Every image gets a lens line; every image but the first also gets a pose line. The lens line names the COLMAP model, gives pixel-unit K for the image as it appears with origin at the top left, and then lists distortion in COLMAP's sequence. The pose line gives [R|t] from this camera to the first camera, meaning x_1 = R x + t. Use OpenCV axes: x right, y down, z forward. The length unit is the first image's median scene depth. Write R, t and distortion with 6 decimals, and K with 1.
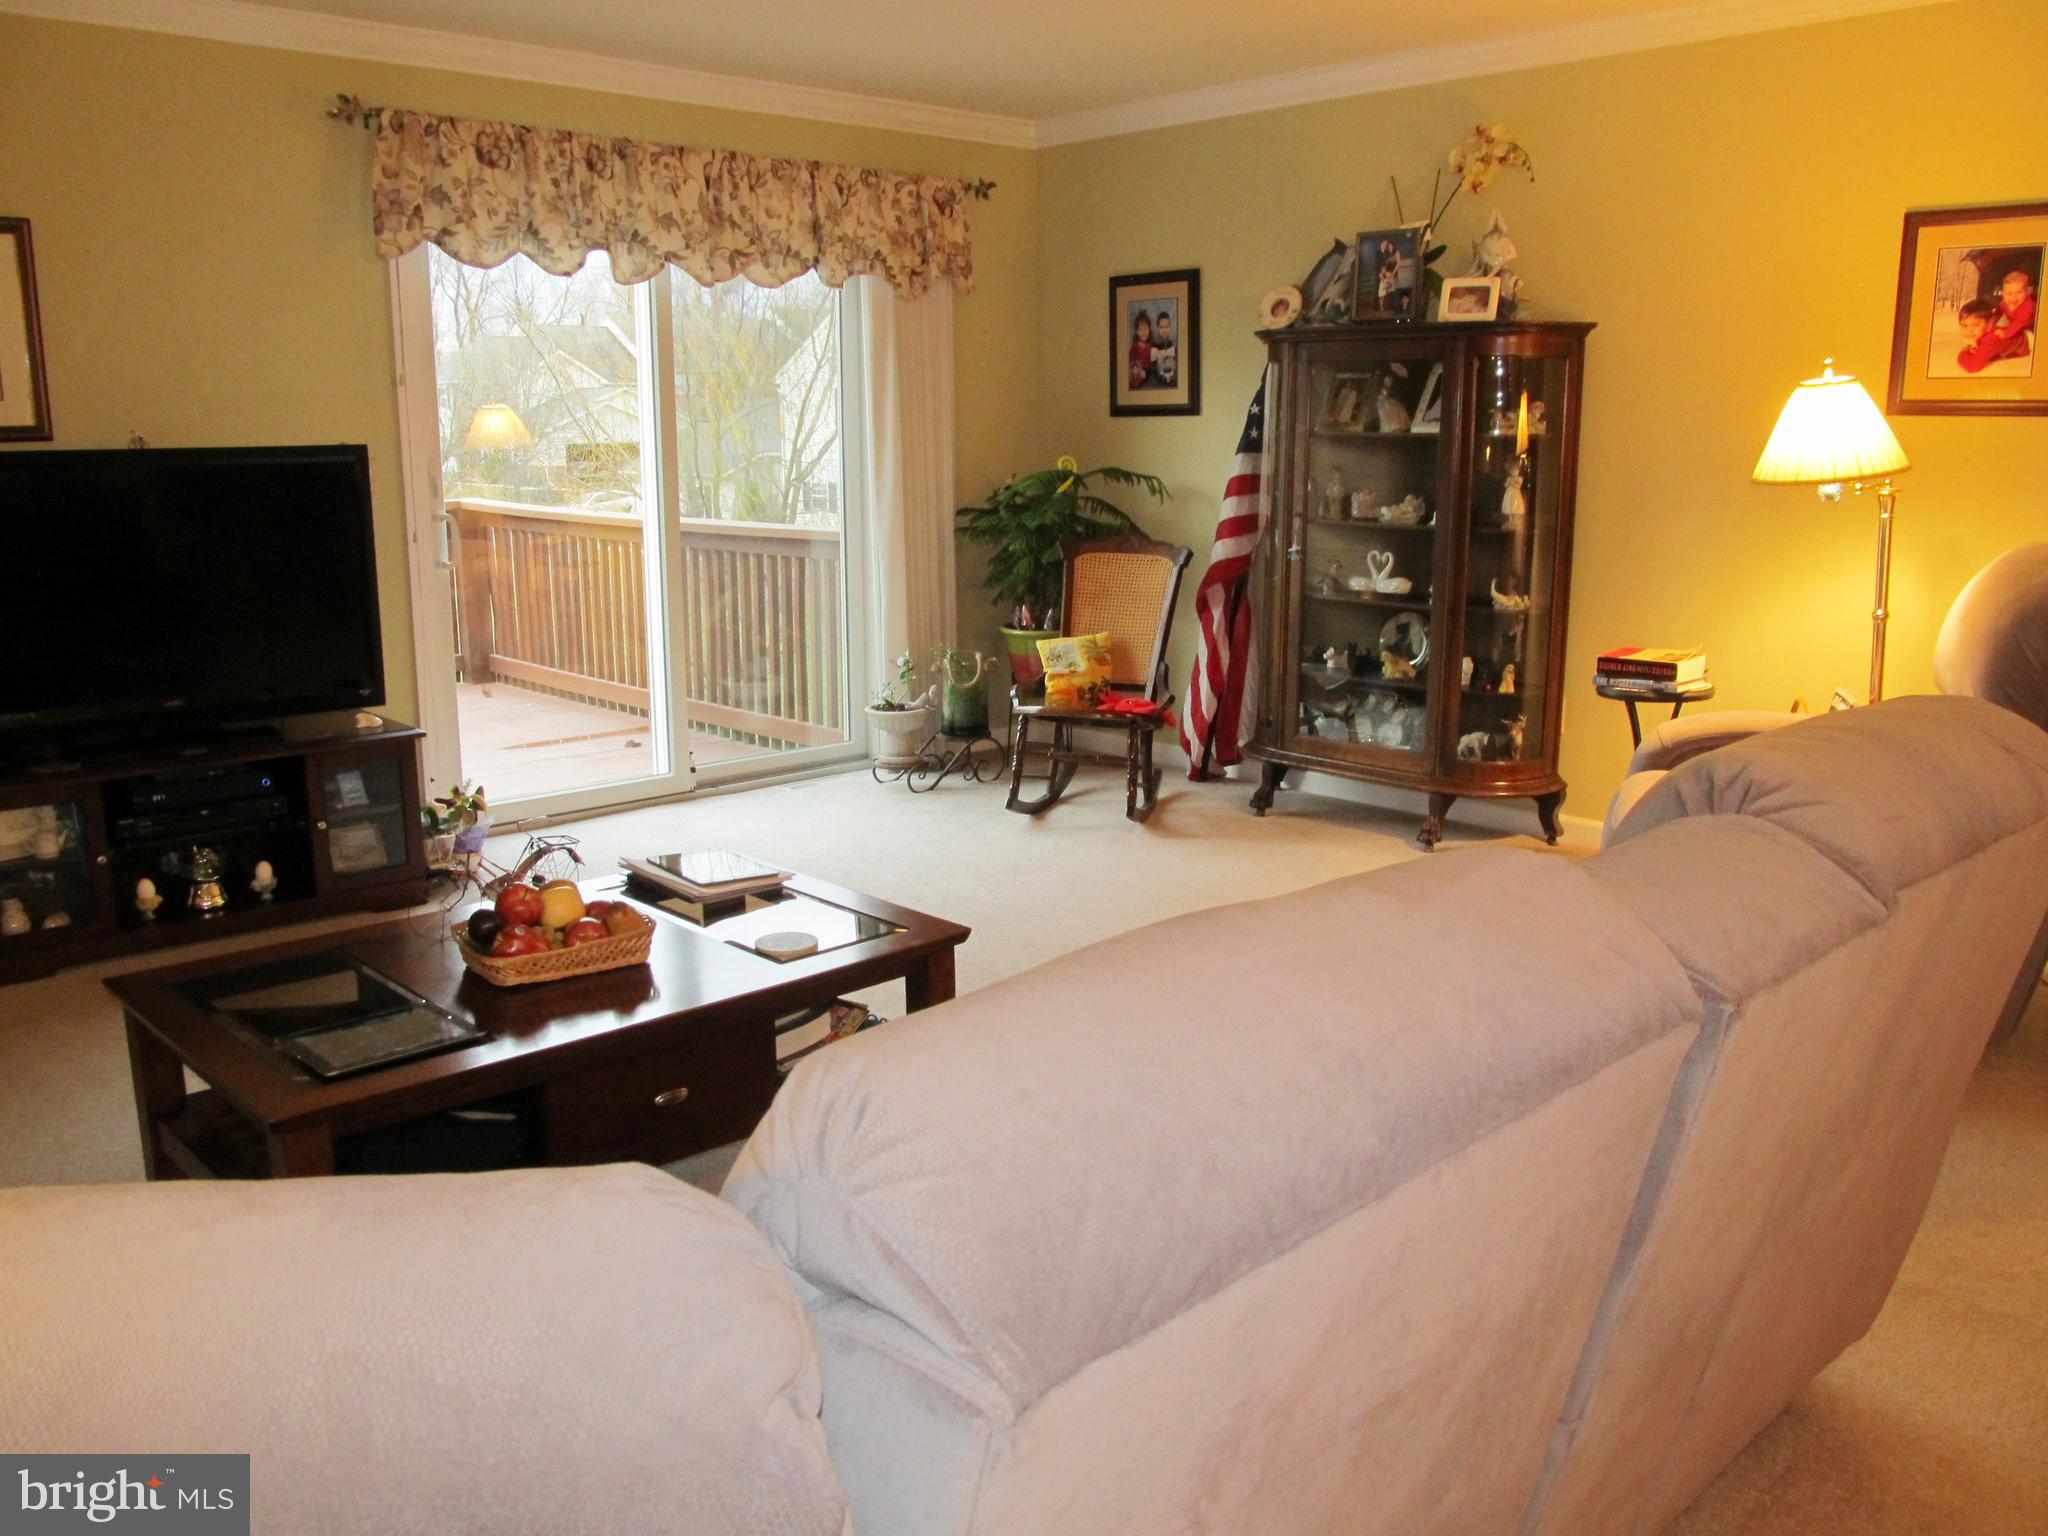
lens RADIAL K [[1716.6, 0, 1027.2], [0, 1716.6, 759.7], [0, 0, 1]] dist [-0.047217, 0.033822]
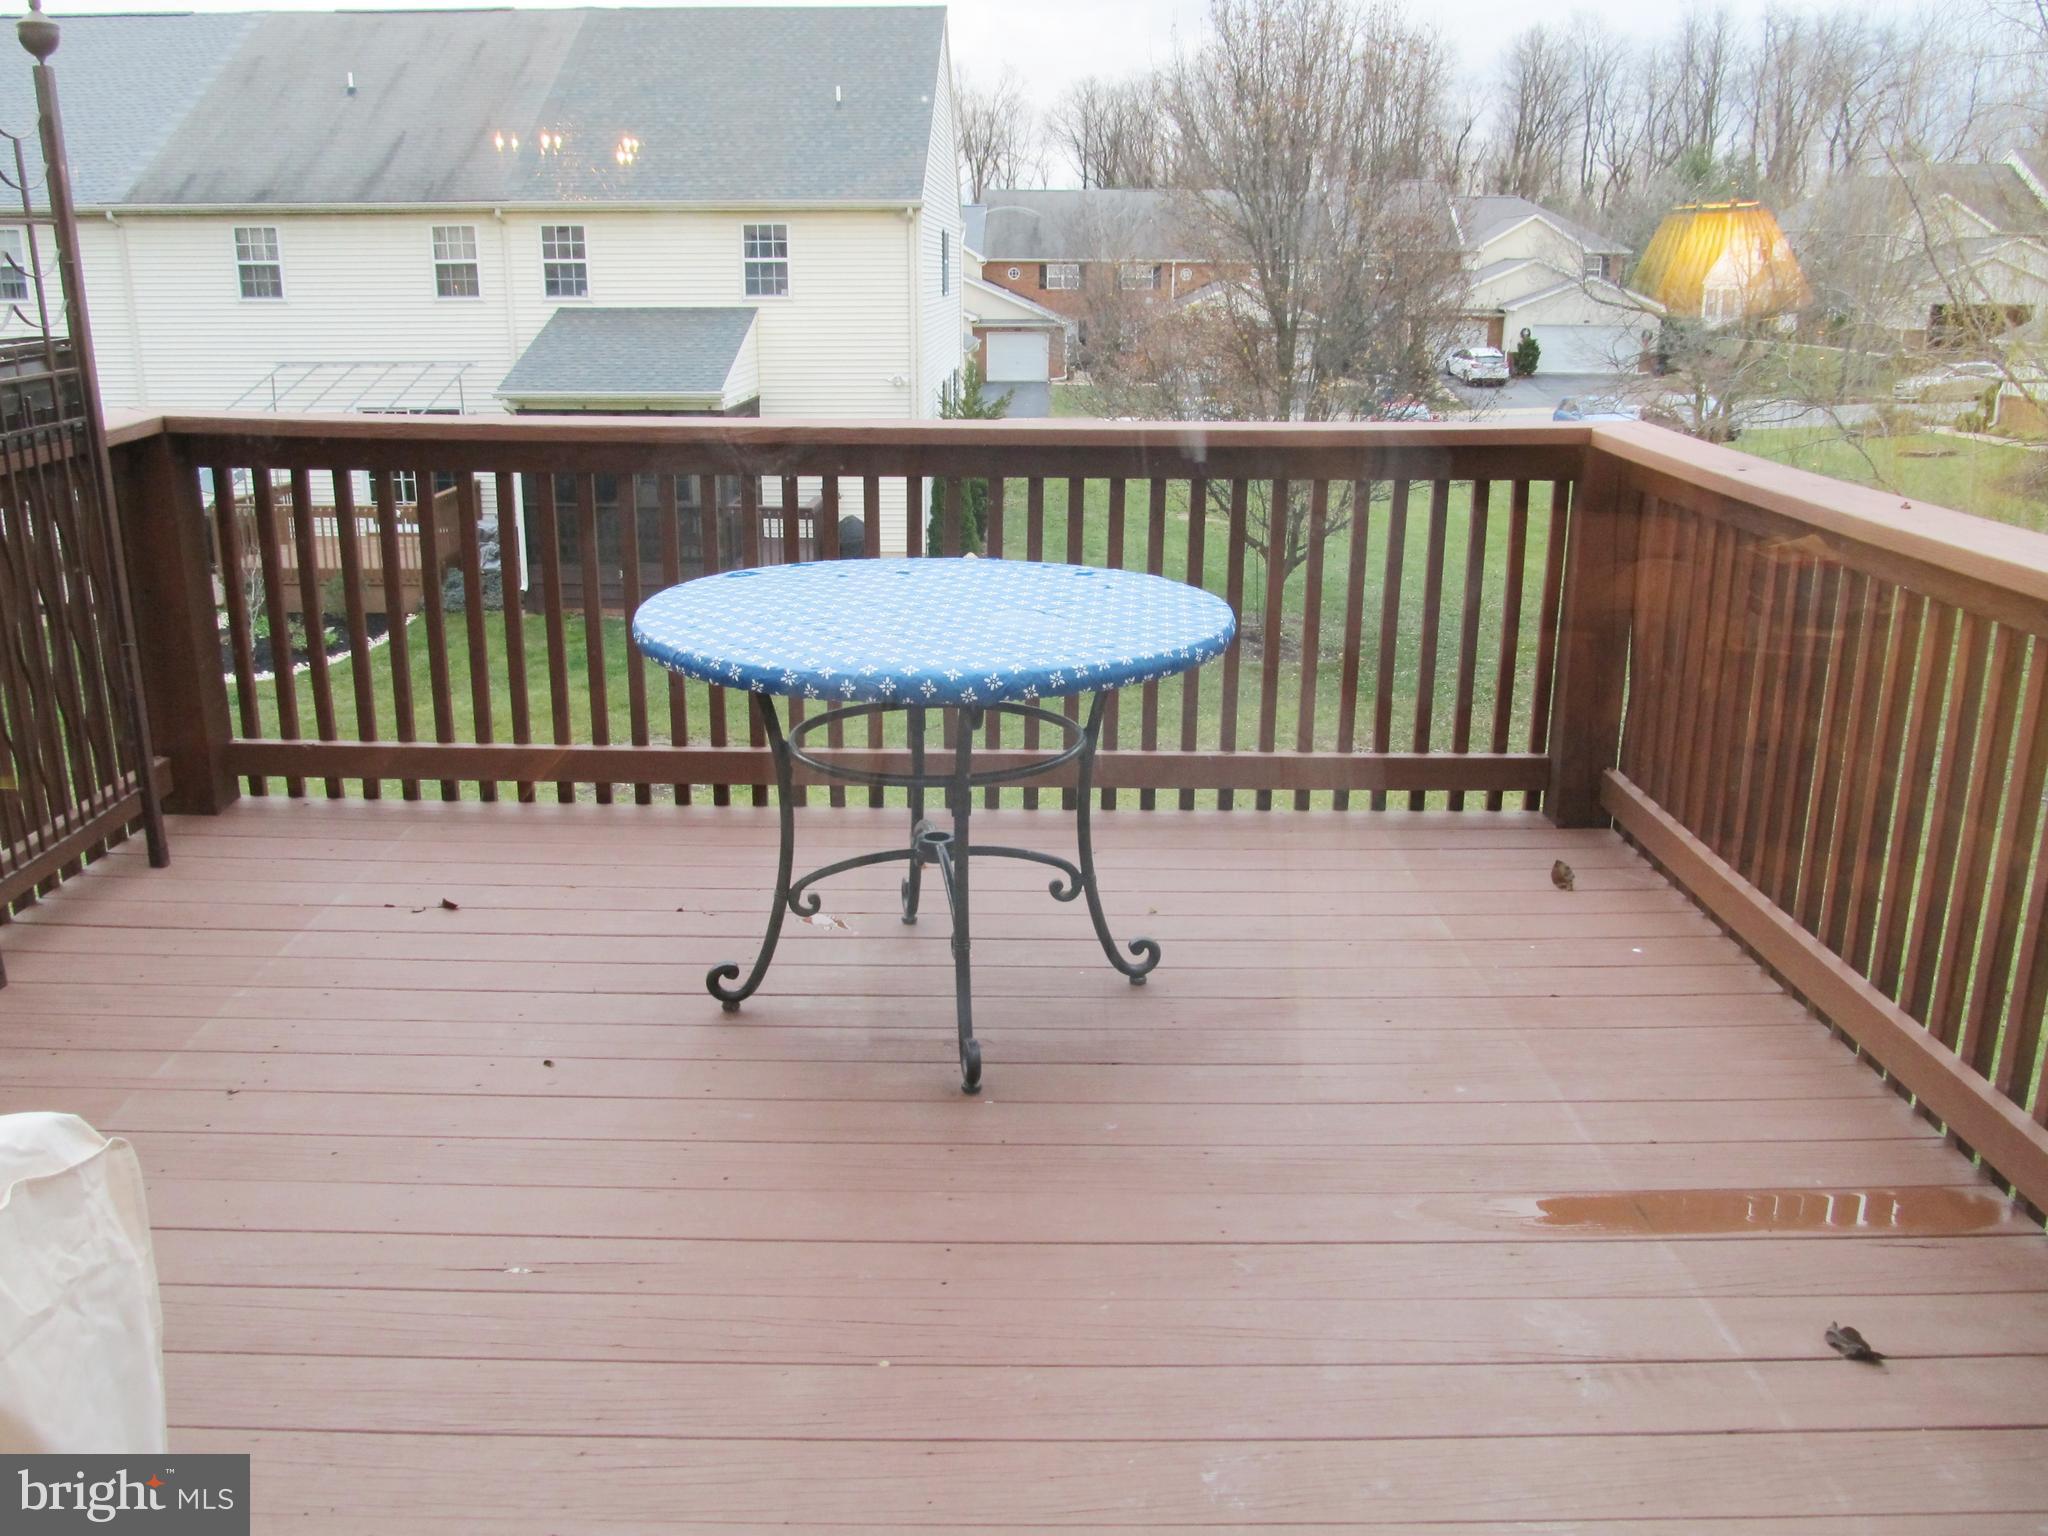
lens RADIAL K [[1716.6, 0, 1016.6], [0, 1716.6, 773.1], [0, 0, 1]] dist [-0.047217, 0.033822]
pose [[0.737877, 0.195569, -0.645980, -0.230204], [-0.137240, 0.980579, 0.140104, -0.177623], [0.660835, -0.014725, 0.750387, 0.948051]]
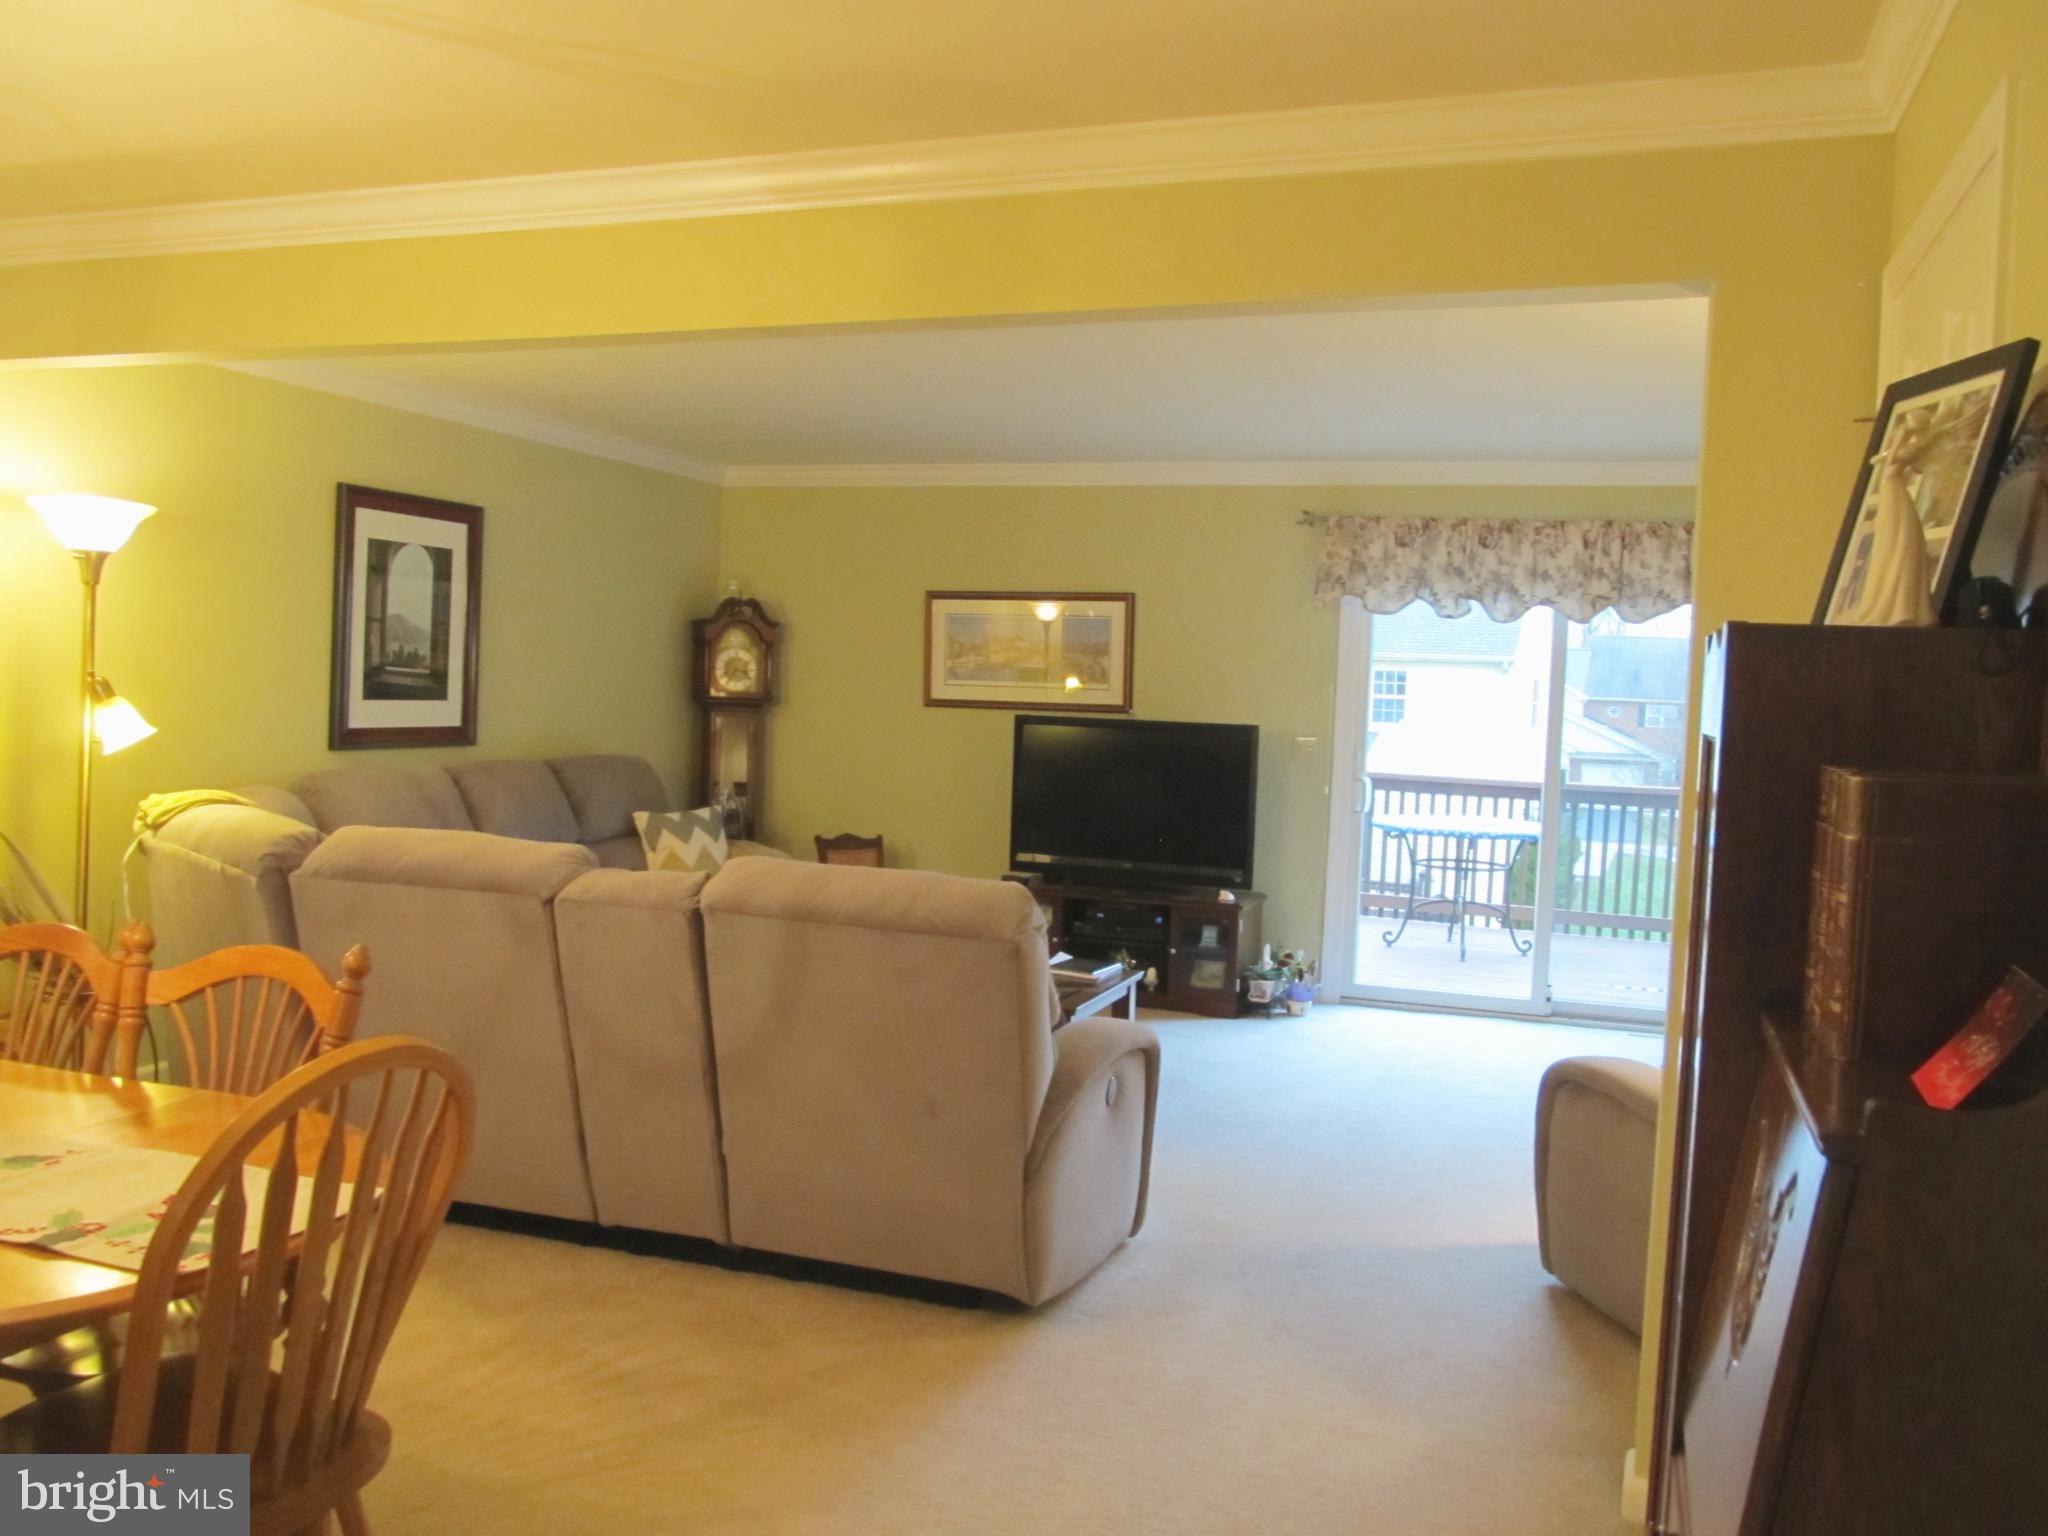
lens RADIAL K [[1716.6, 0, 1017.6], [0, 1716.6, 776.5], [0, 0, 1]] dist [-0.047217, 0.033822]
pose [[0.465333, 0.070118, -0.882354, 0.785909], [-0.212966, 0.976443, -0.034718, -0.029833], [0.859134, 0.204067, 0.469304, 0.056055]]
